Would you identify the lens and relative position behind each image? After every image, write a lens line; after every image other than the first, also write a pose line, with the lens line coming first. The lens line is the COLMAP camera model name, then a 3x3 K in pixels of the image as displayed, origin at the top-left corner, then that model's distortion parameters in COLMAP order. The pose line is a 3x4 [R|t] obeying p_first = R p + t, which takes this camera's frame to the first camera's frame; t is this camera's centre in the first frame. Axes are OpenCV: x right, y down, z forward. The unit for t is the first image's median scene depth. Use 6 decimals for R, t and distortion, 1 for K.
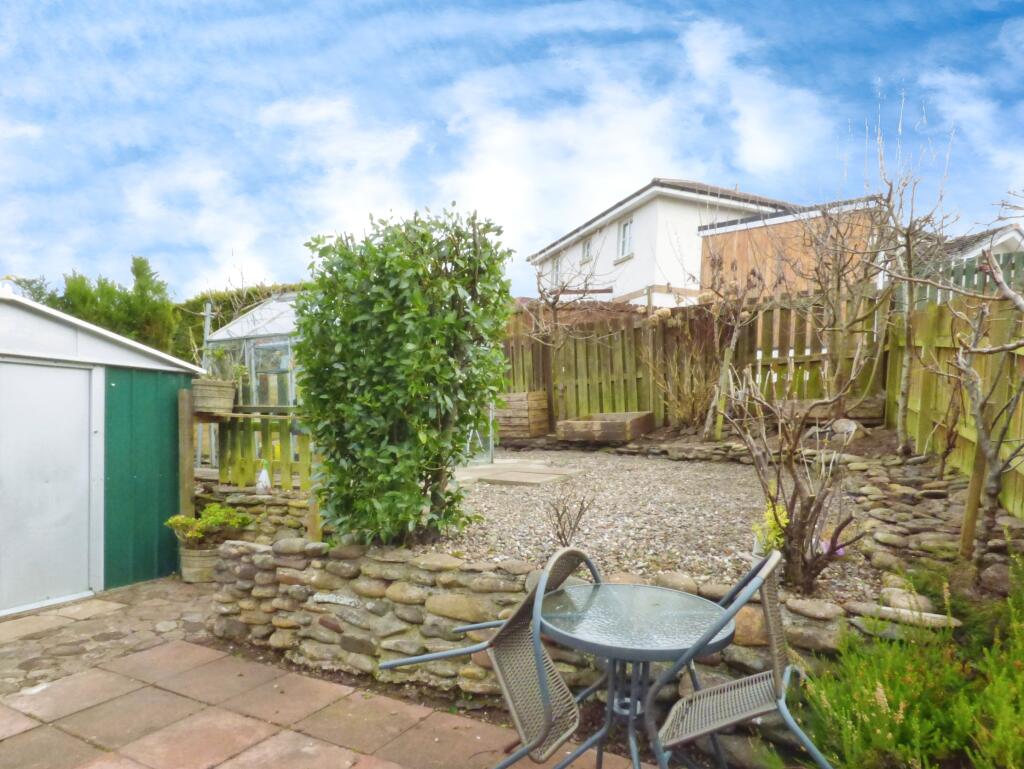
lens RADIAL K [[619.8, 0, 512.0], [0, 619.8, 384.5], [0, 0, 1]] dist [-0.031962, 0.001306]
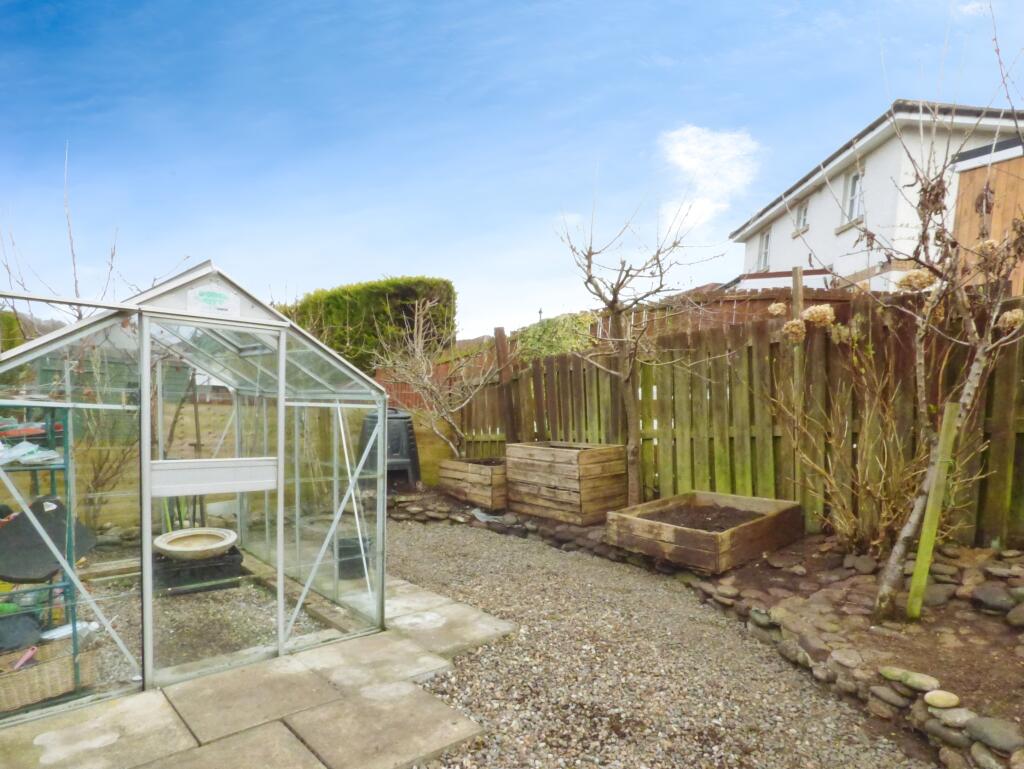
lens RADIAL K [[614.9, 0, 513.4], [0, 614.9, 406.0], [0, 0, 1]] dist [-0.033038, 0.000233]
pose [[0.927024, 0.028412, -0.373925, 0.188034], [-0.008773, 0.998496, 0.054120, -0.062637], [0.374900, -0.046890, 0.925879, 0.424016]]
